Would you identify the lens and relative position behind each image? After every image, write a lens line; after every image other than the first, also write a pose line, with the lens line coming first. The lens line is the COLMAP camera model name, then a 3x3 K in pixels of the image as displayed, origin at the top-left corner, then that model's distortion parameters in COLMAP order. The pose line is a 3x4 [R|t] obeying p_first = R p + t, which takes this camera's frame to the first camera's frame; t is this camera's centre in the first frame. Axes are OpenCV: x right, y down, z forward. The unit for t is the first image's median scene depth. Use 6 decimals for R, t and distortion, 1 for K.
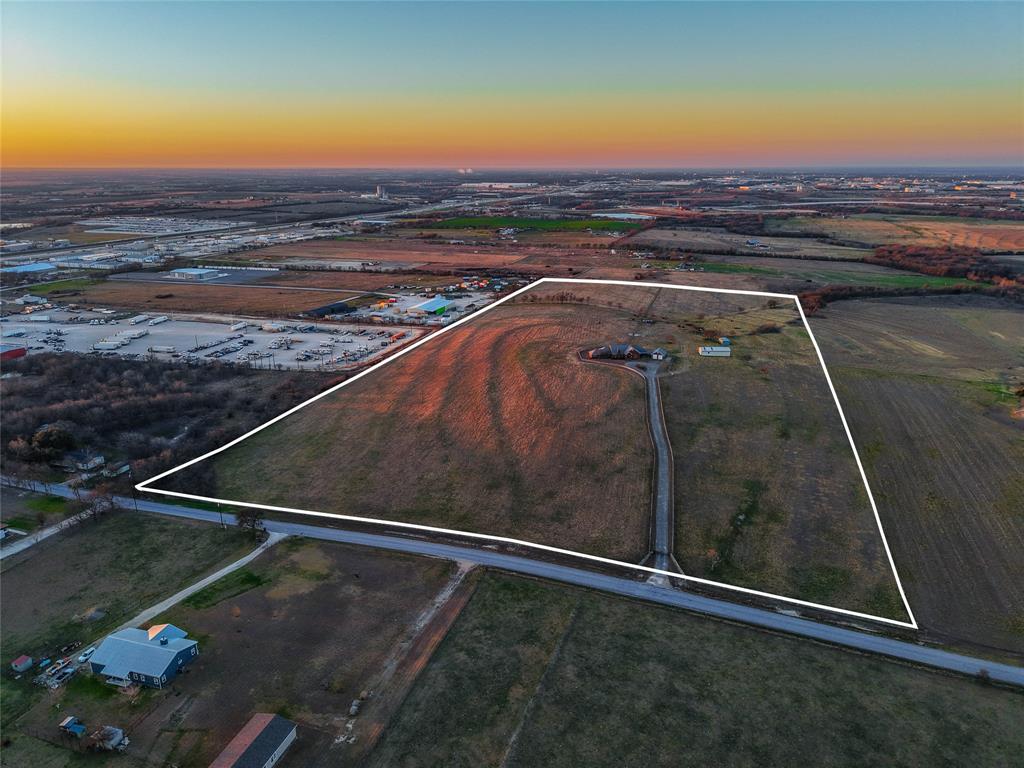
lens RADIAL K [[685.1, 0, 512.0], [0, 685.1, 384.0], [0, 0, 1]] dist [0.009690, -0.005984]
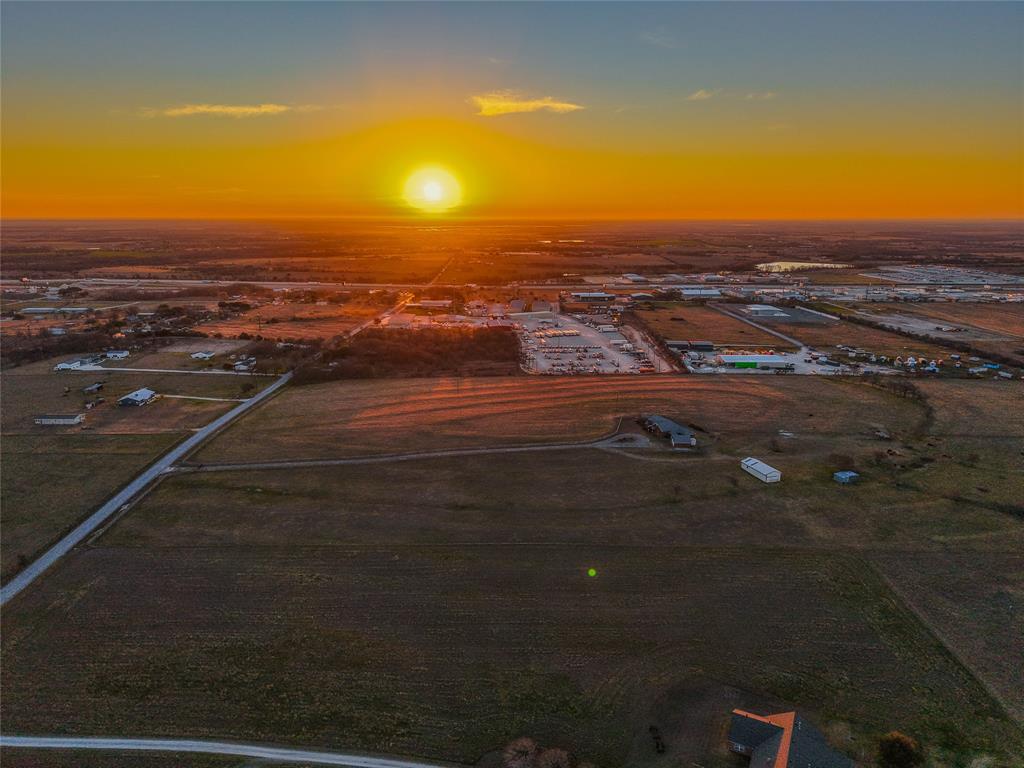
lens RADIAL K [[685.1, 0, 512.0], [0, 685.1, 384.0], [0, 0, 1]] dist [0.009690, -0.005984]
pose [[0.306046, 0.219108, -0.926460, 1.498807], [-0.291573, 0.947963, 0.127875, -0.255990], [0.906267, 0.230995, 0.354006, 0.911958]]
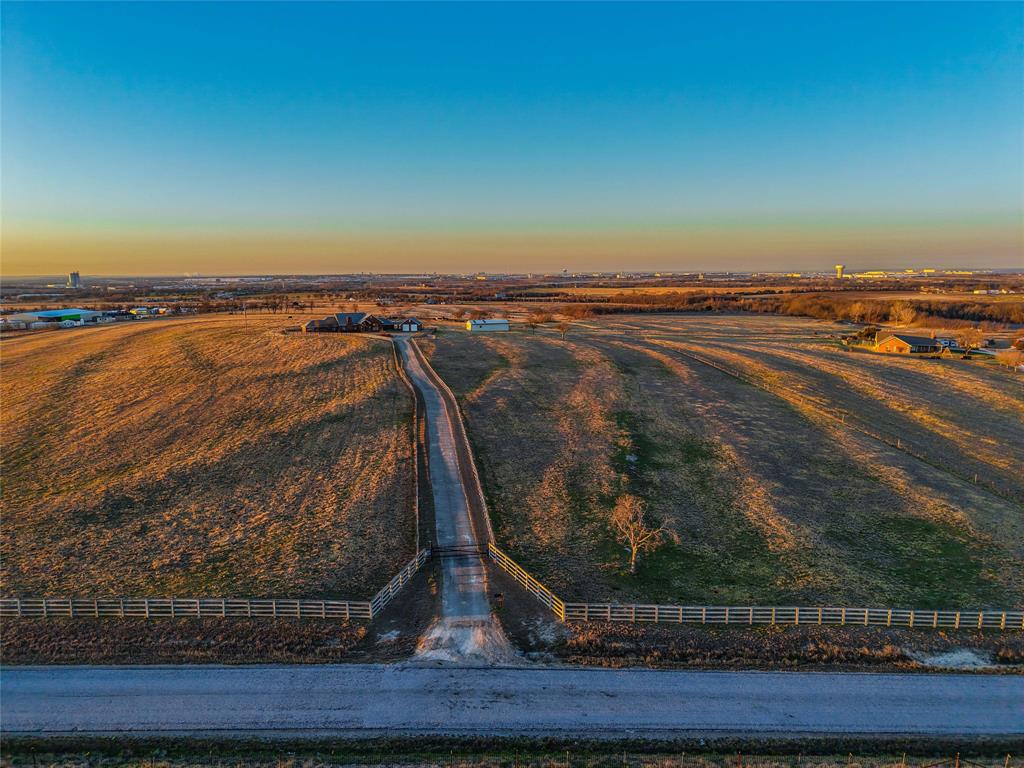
lens RADIAL K [[685.1, 0, 512.0], [0, 685.1, 384.0], [0, 0, 1]] dist [0.009690, -0.005984]
pose [[0.936879, -0.064357, 0.343681, 0.125633], [0.118115, 0.983387, -0.137836, 0.191757], [-0.329101, 0.169730, 0.928916, 0.621087]]
